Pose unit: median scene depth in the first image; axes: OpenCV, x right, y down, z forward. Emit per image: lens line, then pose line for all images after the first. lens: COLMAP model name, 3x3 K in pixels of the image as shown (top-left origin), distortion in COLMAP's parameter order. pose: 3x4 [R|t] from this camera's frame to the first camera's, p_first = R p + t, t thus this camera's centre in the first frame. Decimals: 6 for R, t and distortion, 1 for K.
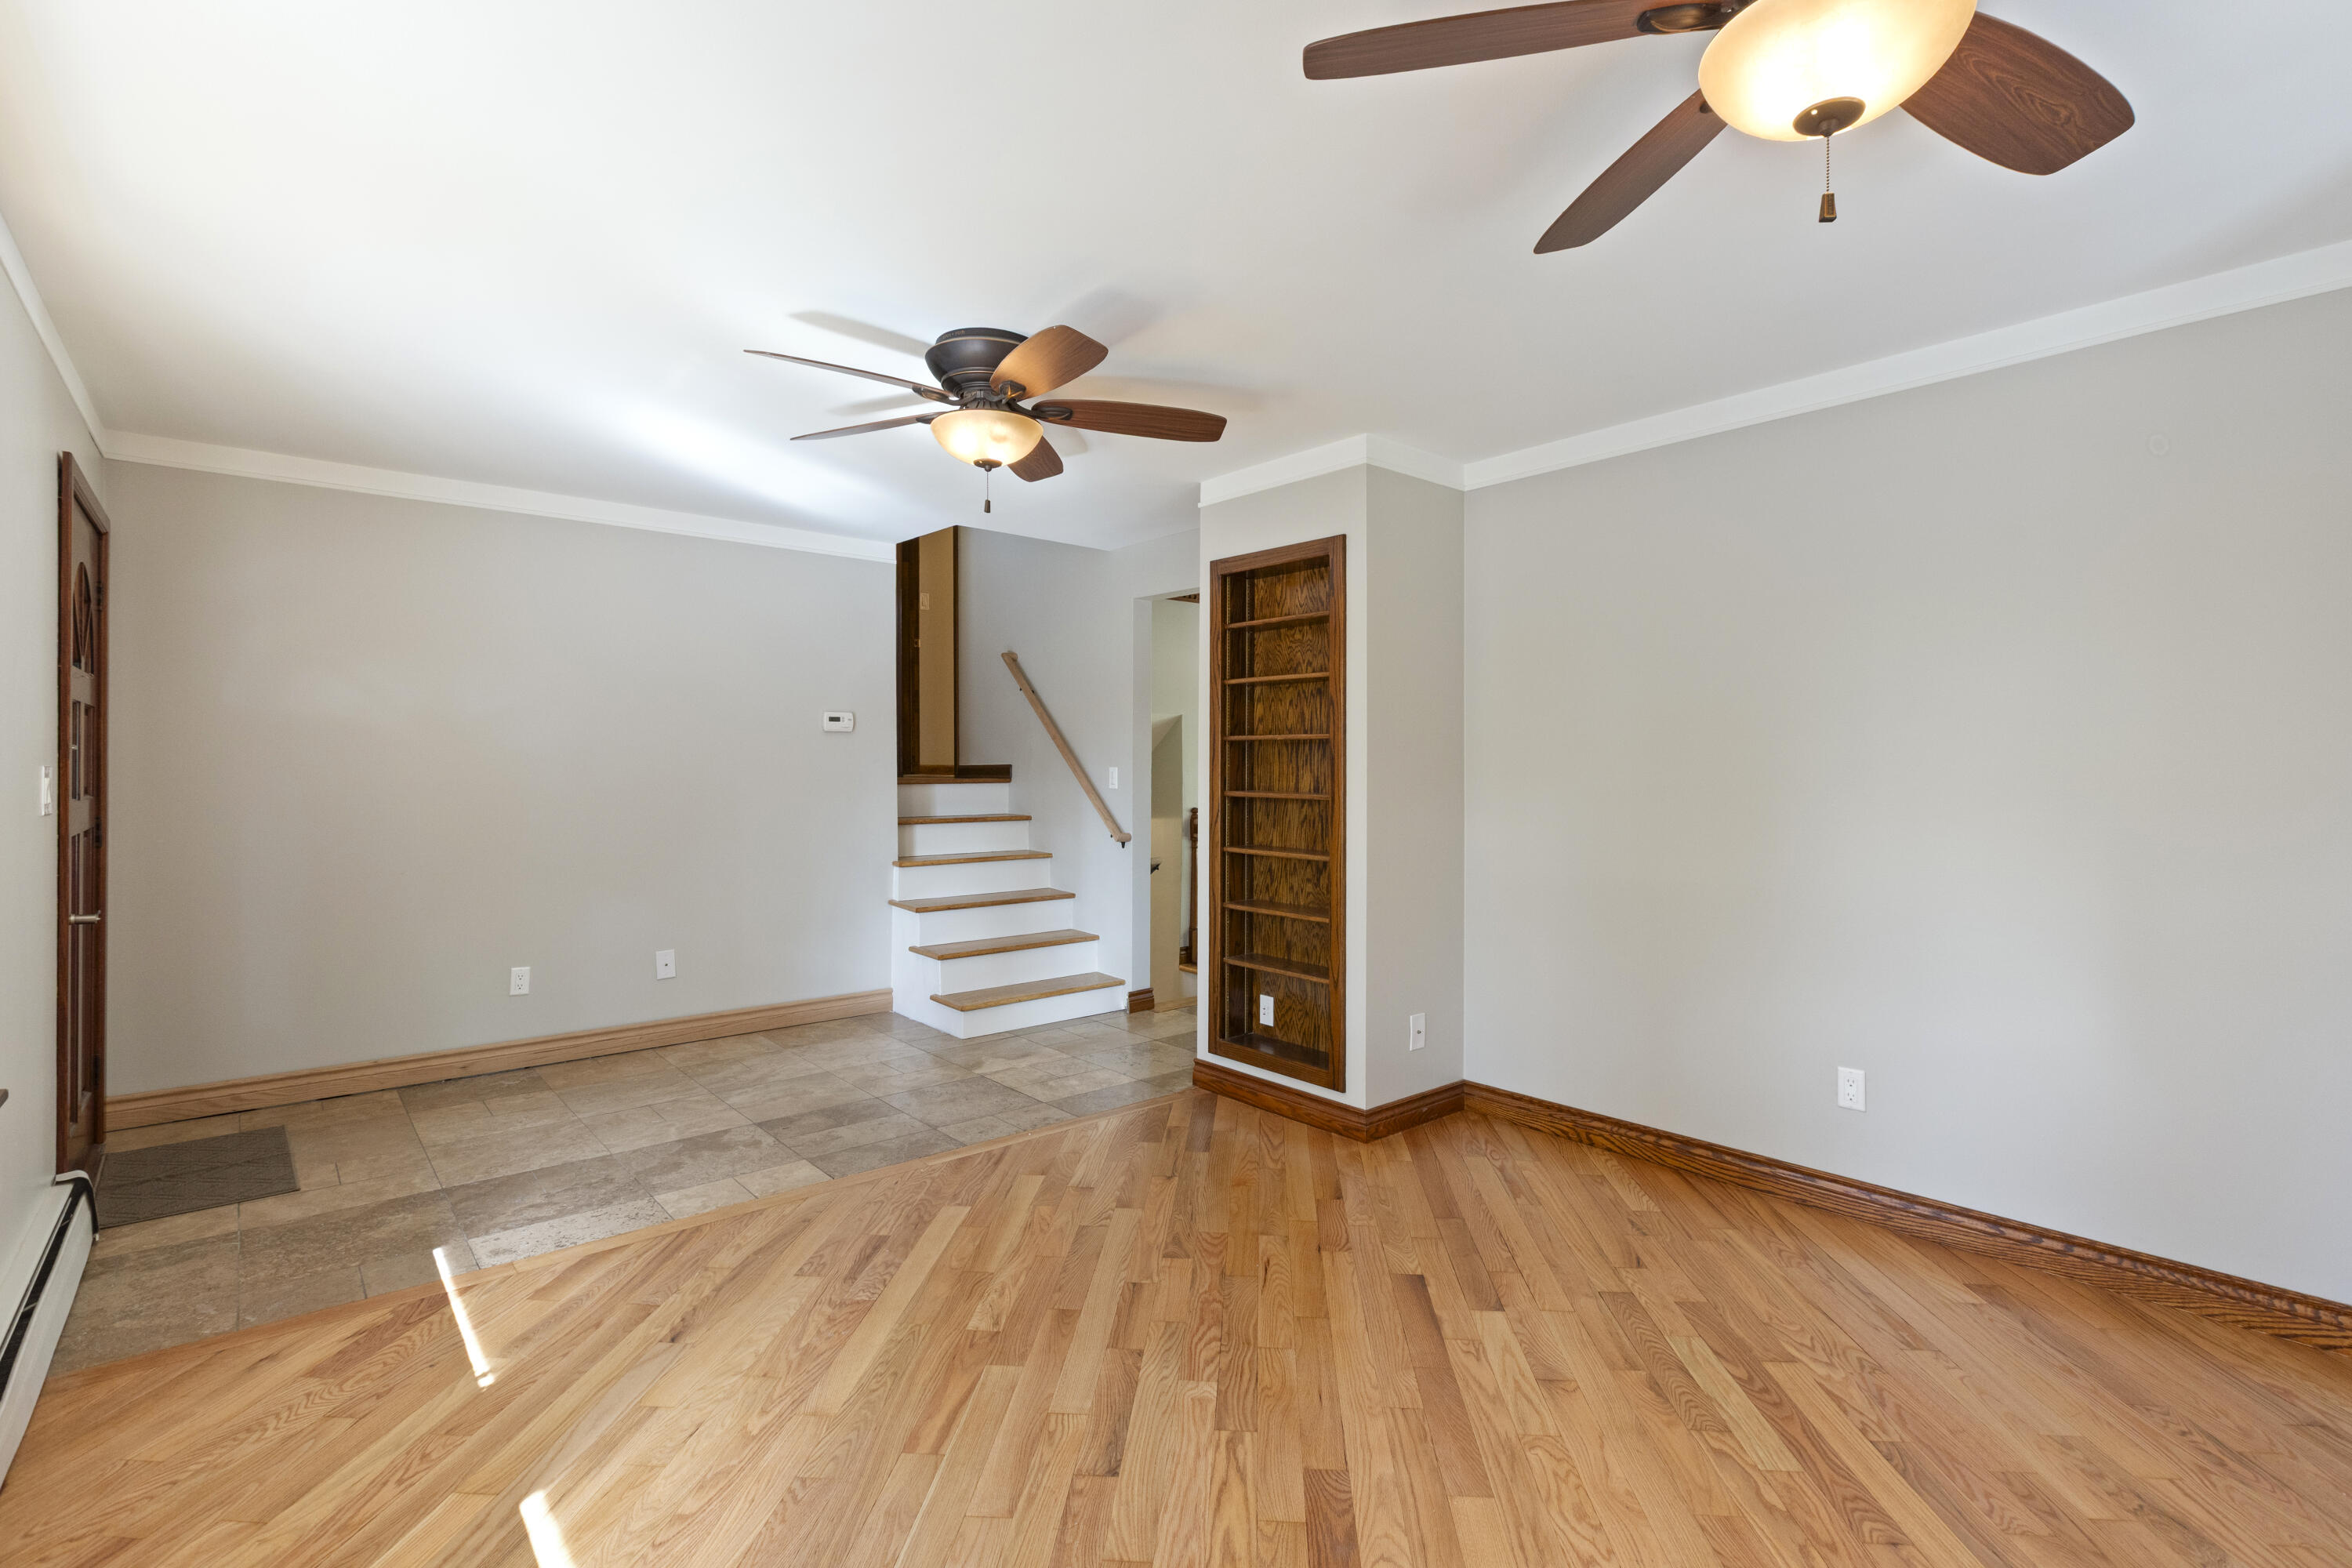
lens RADIAL K [[1070.0, 0, 1179.7], [0, 1070.0, 787.8], [0, 0, 1]] dist [0.003559, -0.000844]
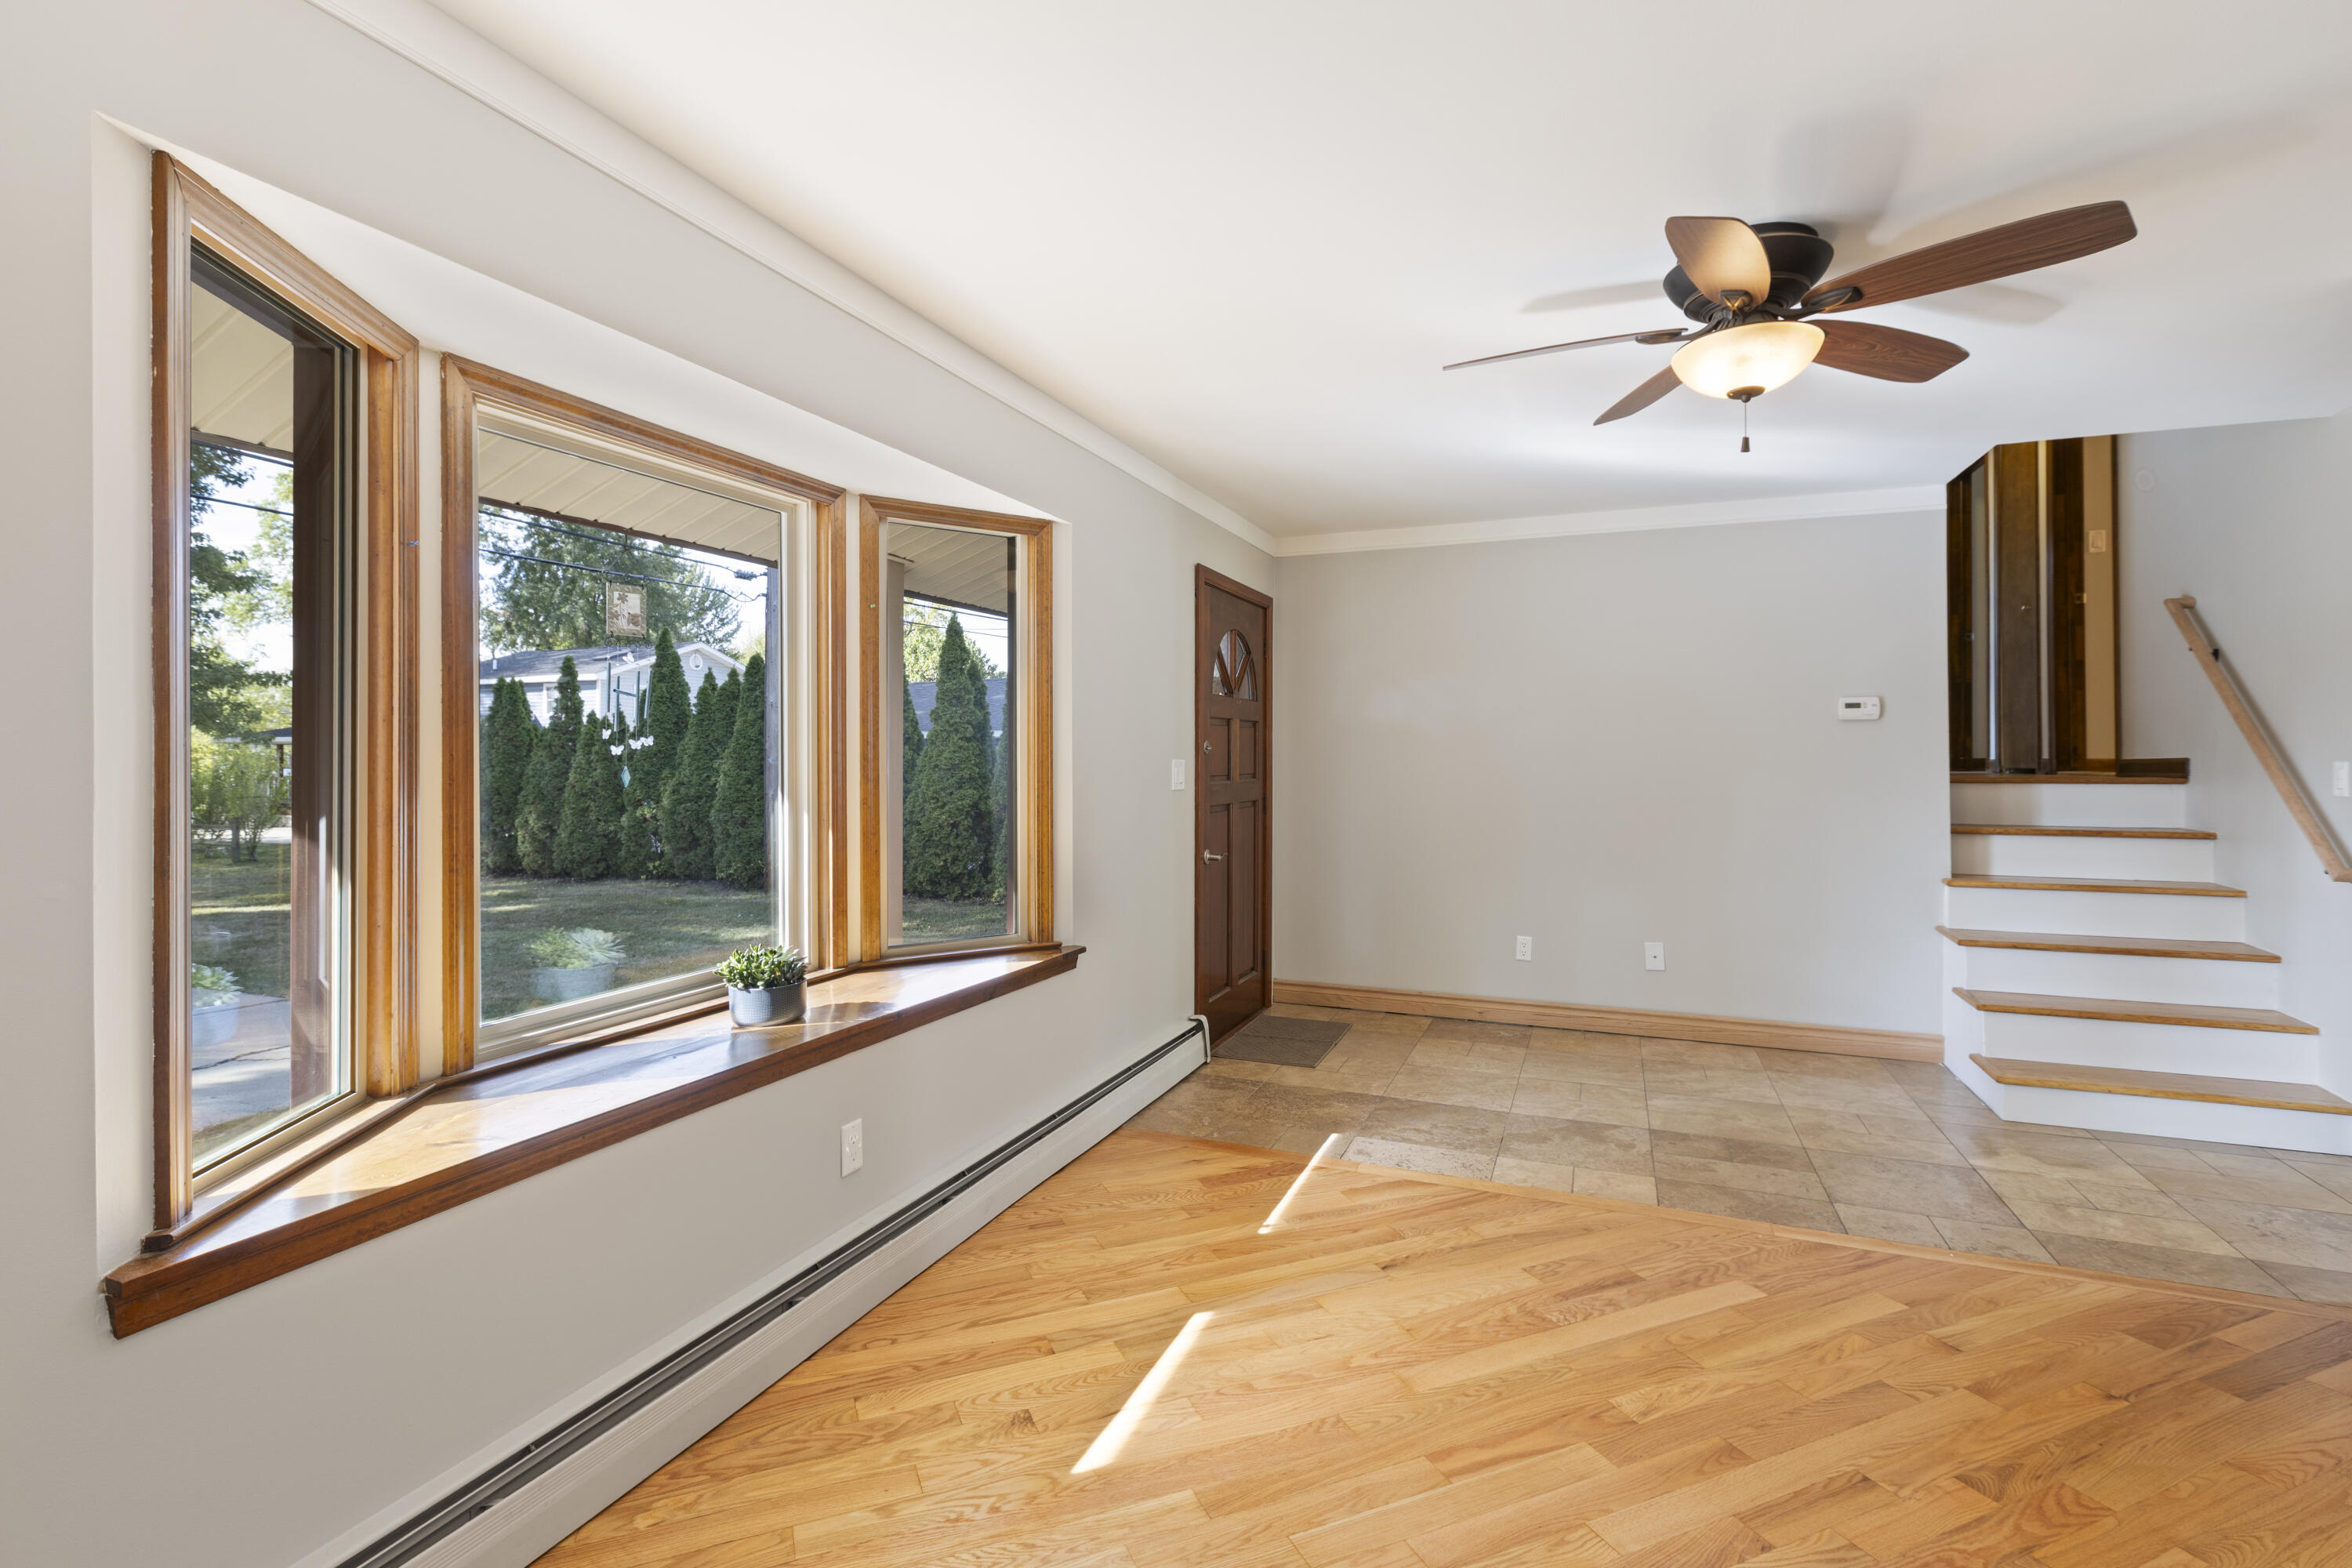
lens RADIAL K [[1070.0, 0, 1192.0], [0, 1070.0, 759.0], [0, 0, 1]] dist [0.003559, -0.000844]
pose [[0.463932, -0.002378, -0.885868, 0.305098], [-0.018978, 0.999740, -0.012622, 0.000025], [0.885667, 0.022667, 0.463766, 0.204720]]
